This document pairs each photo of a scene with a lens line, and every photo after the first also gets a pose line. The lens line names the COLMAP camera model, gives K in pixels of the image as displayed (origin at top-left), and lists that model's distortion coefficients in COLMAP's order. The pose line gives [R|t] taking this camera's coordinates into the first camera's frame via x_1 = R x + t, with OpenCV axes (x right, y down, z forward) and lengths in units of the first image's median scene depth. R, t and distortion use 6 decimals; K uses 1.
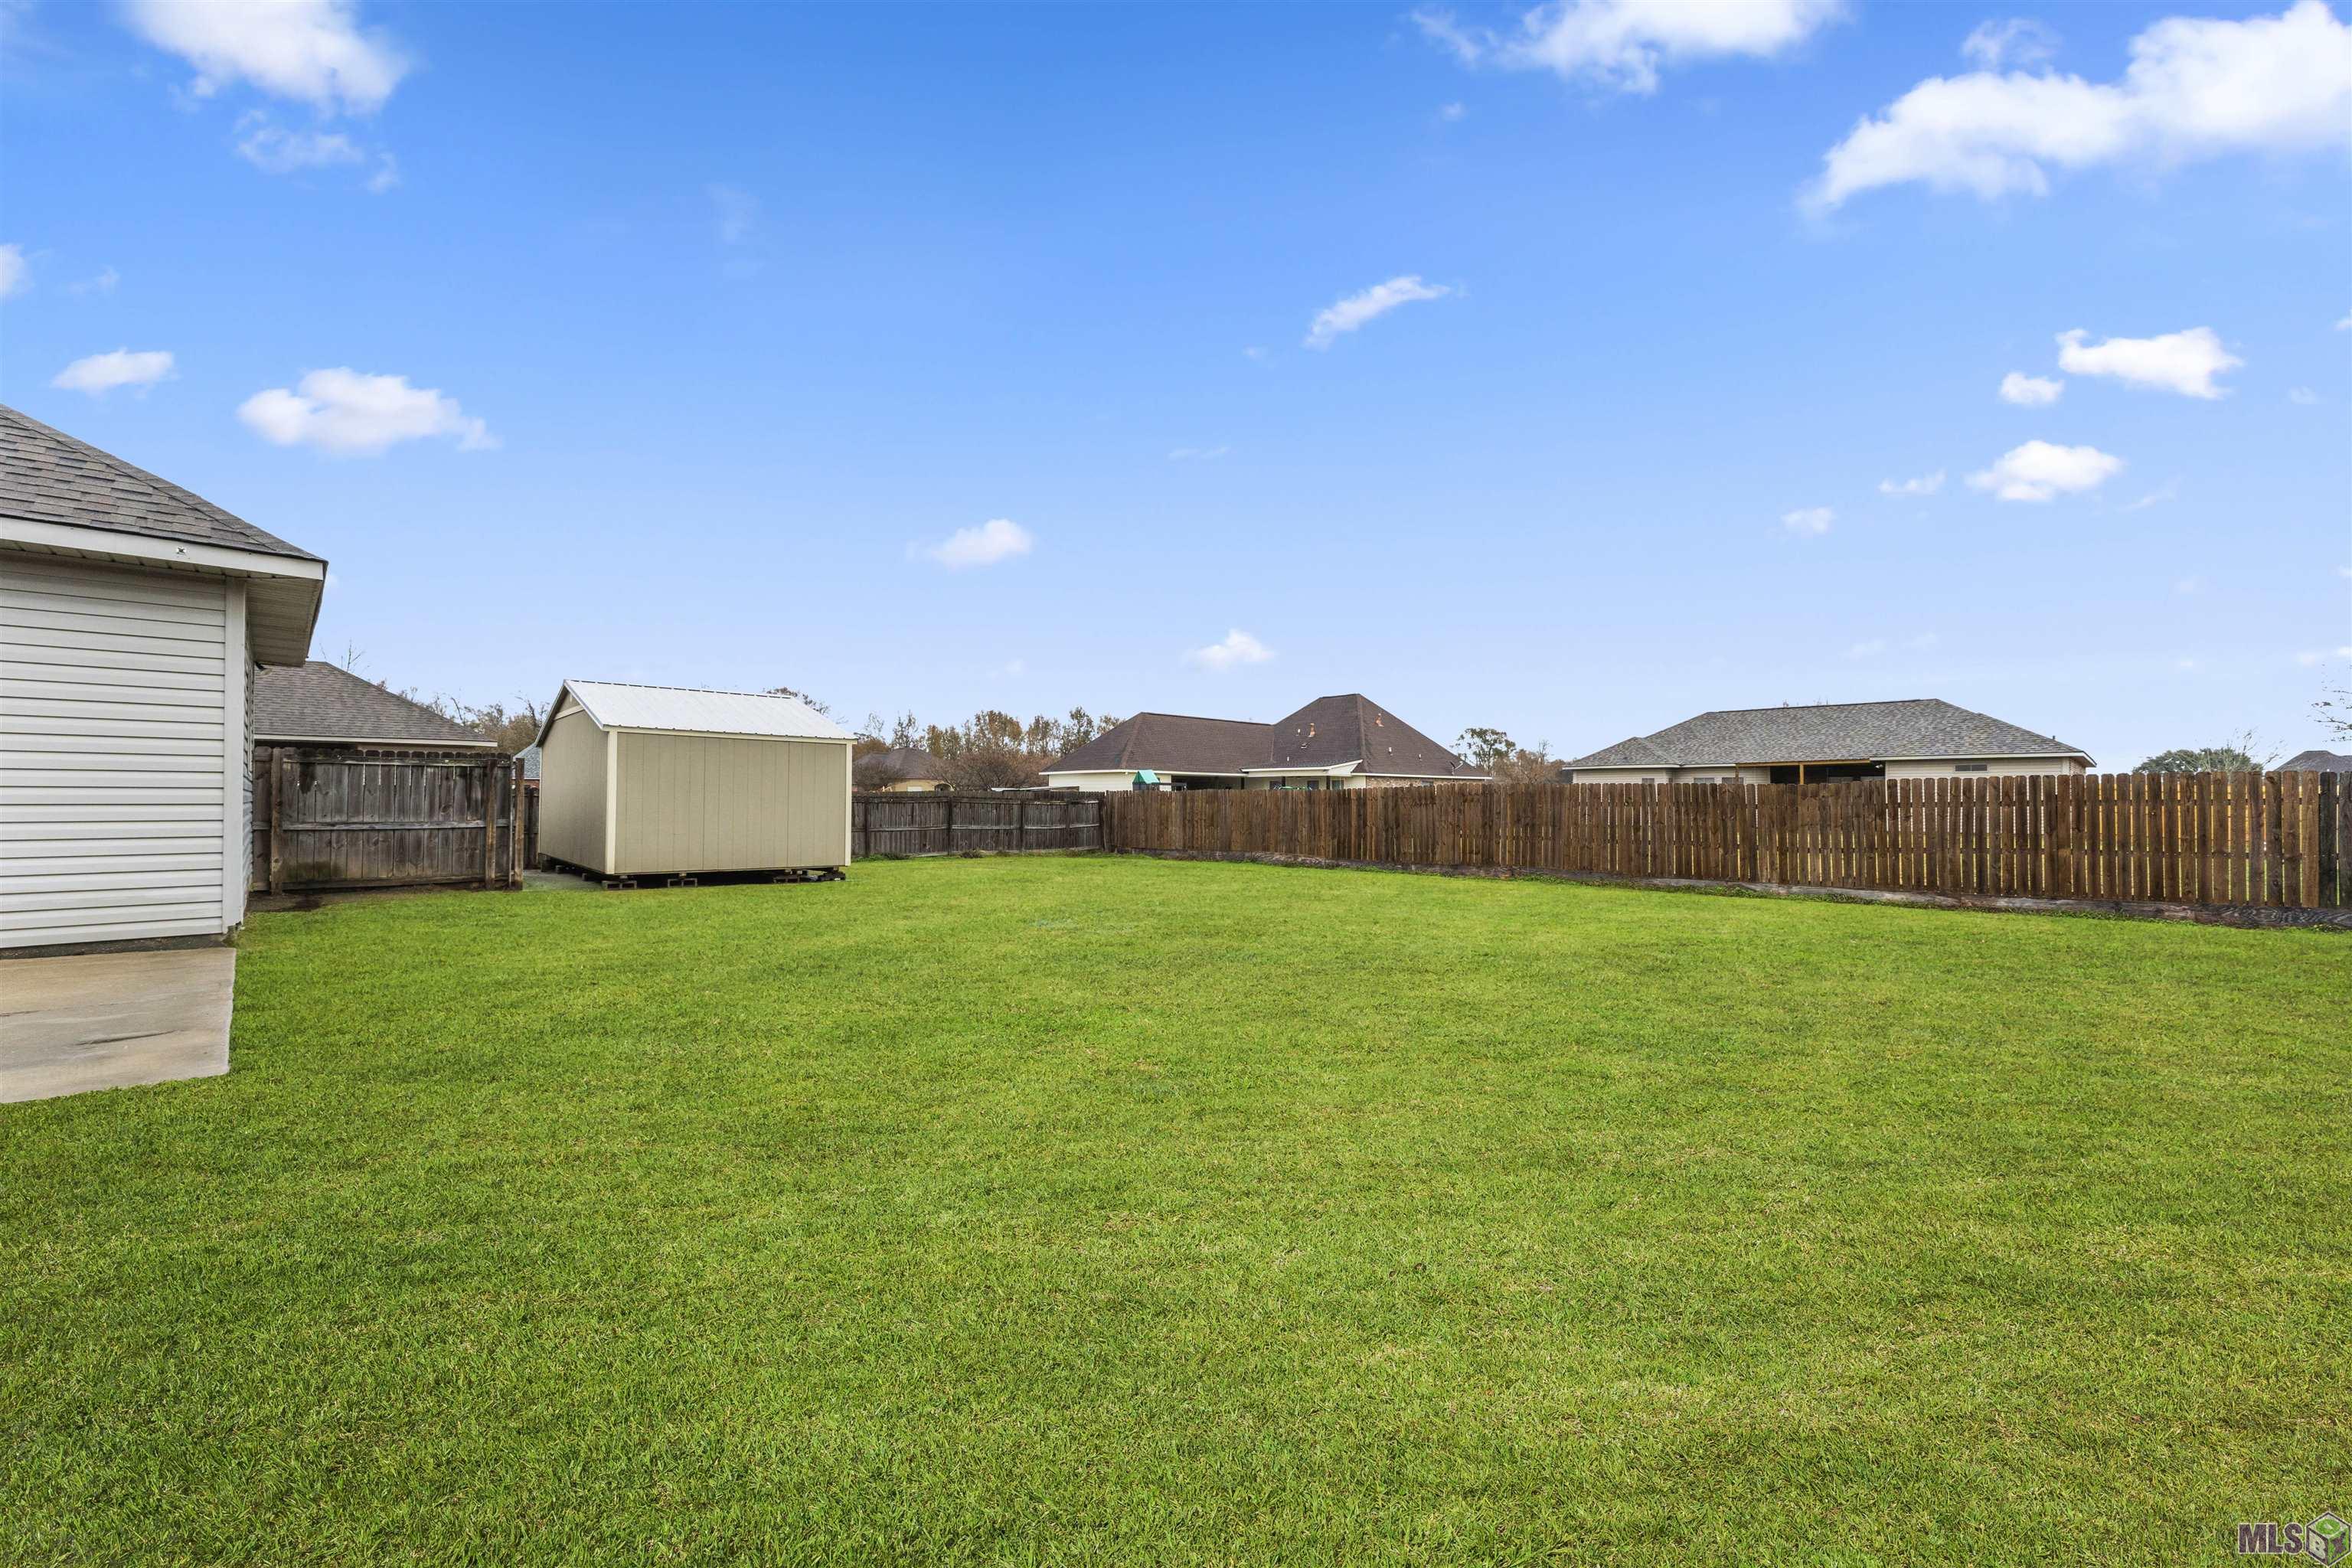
lens RADIAL K [[943.7, 0, 1167.2], [0, 943.7, 776.8], [0, 0, 1]] dist [-0.000103, -0.000009]
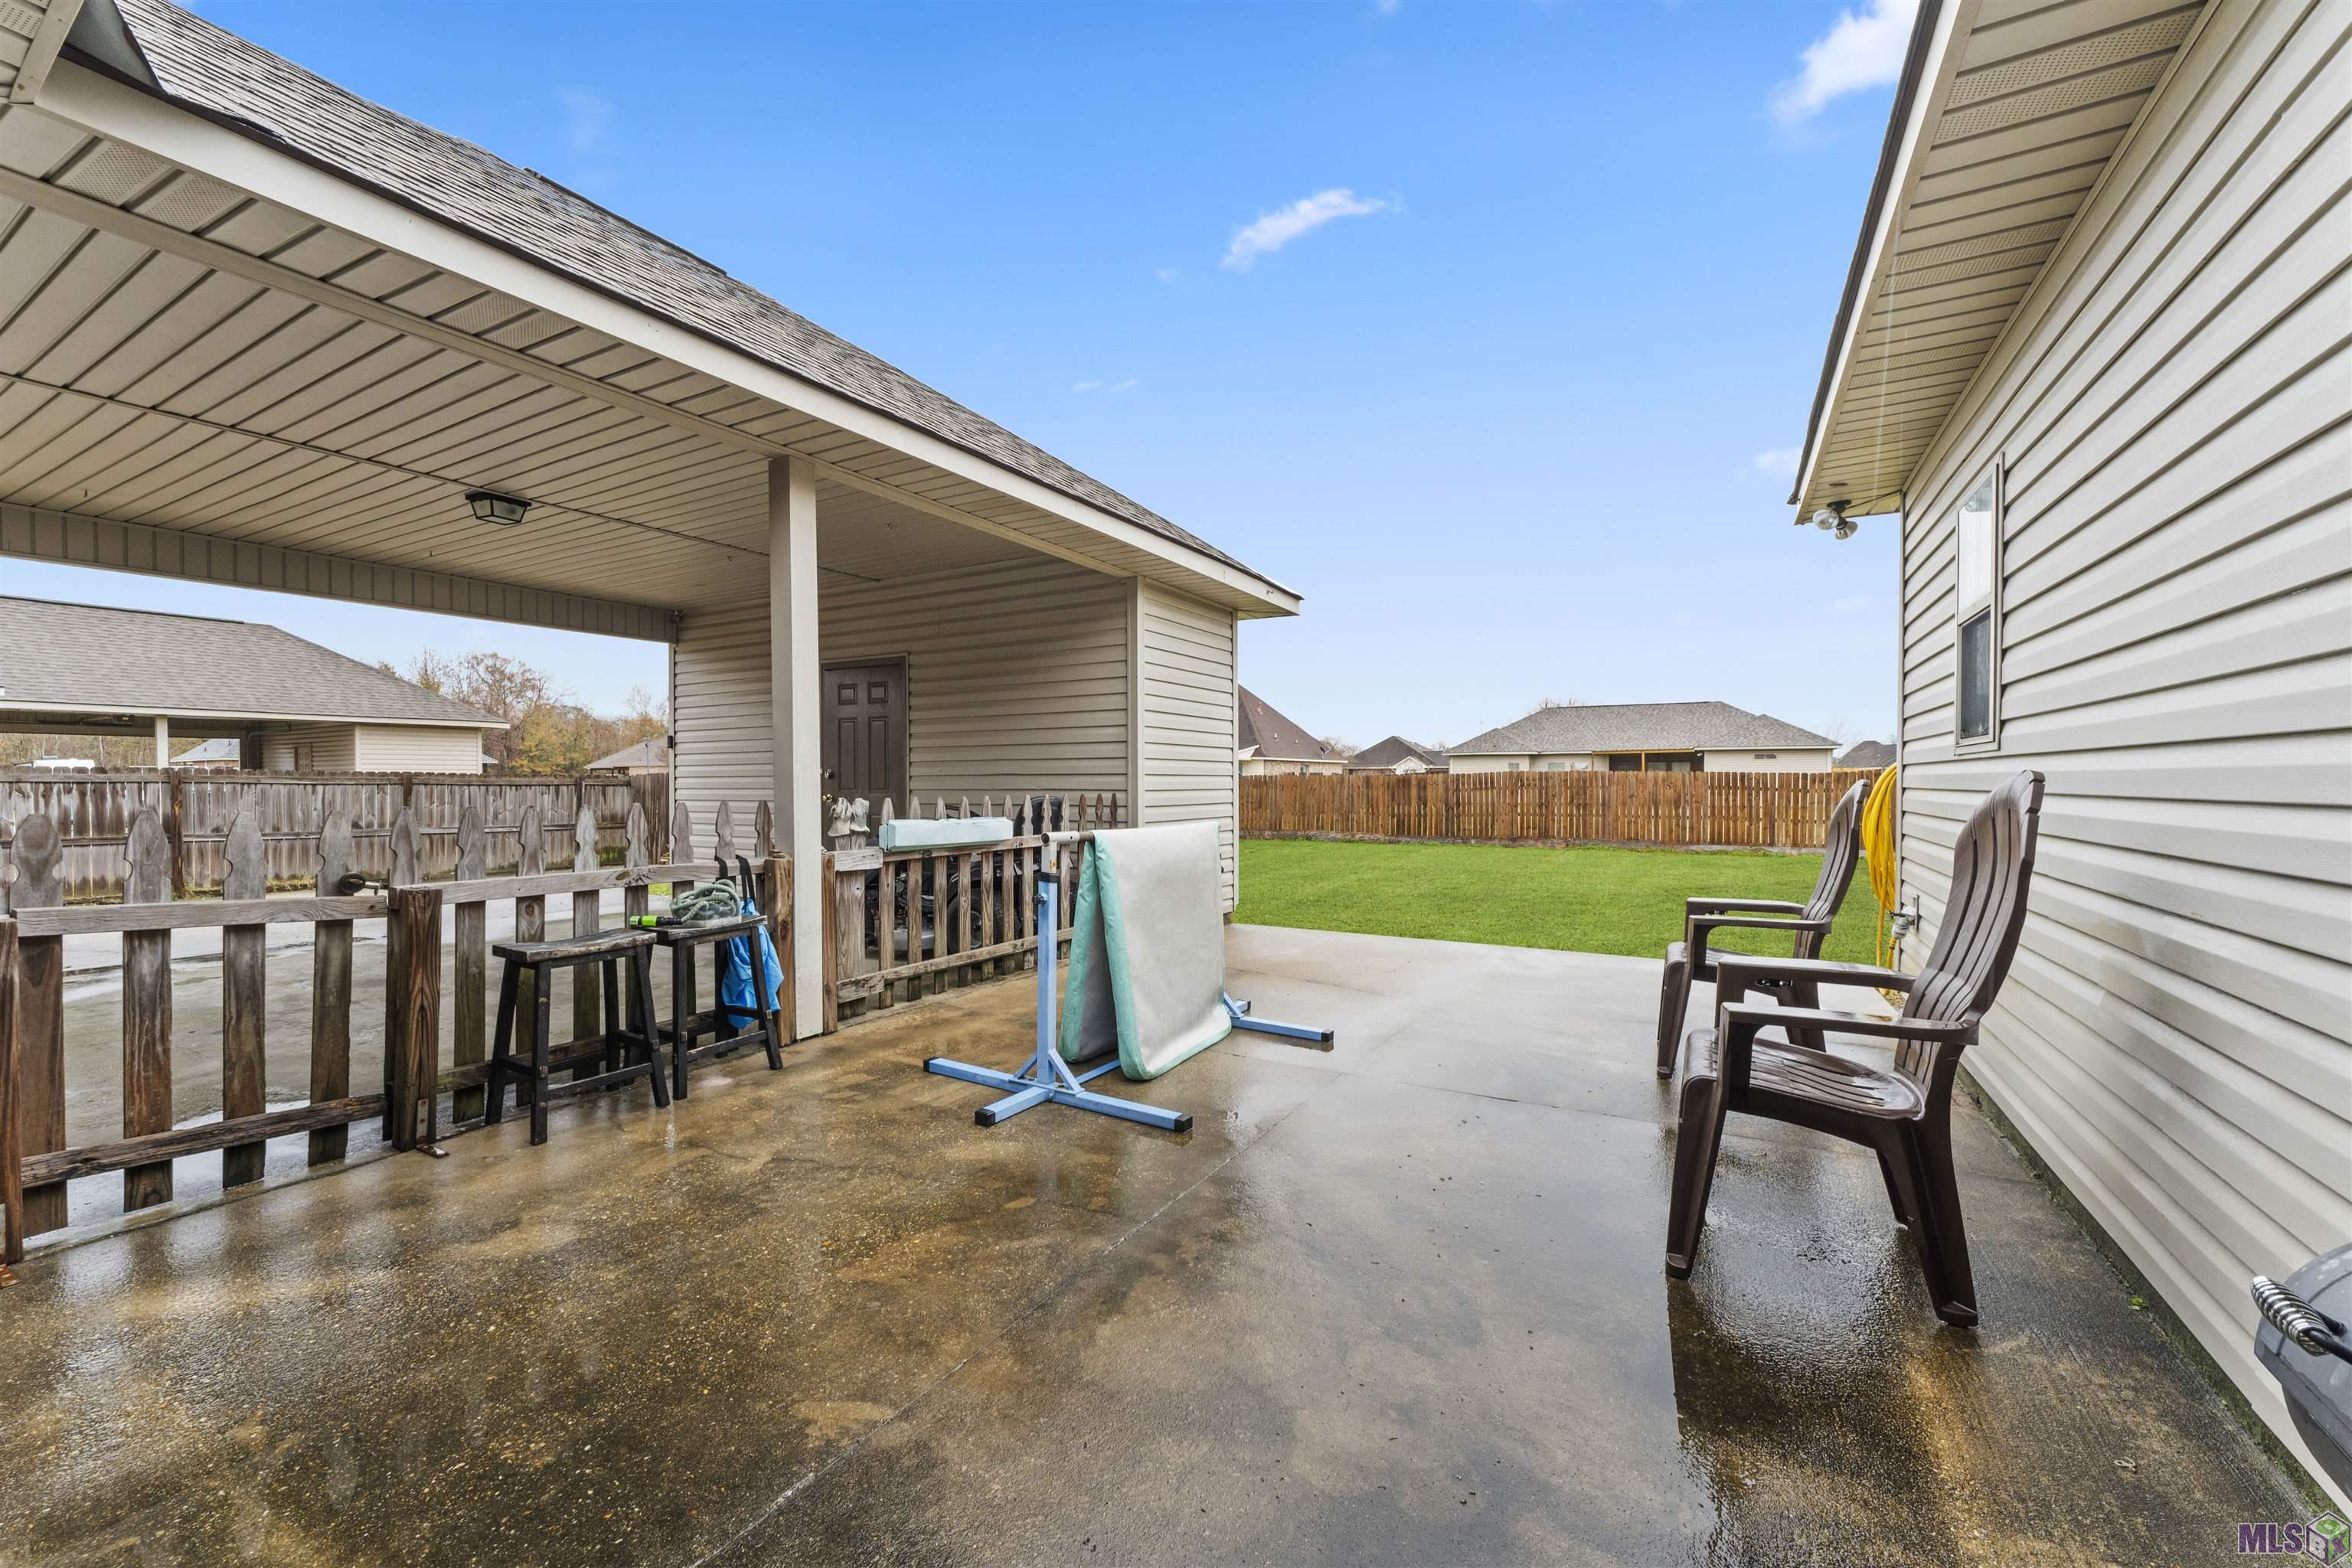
lens RADIAL K [[943.7, 0, 1180.4], [0, 943.7, 787.5], [0, 0, 1]] dist [-0.000103, -0.000009]
pose [[0.990990, -0.000603, 0.133938, -0.415547], [-0.002815, 0.999675, 0.025329, -0.002145], [-0.133909, -0.025478, 0.990666, -0.214137]]
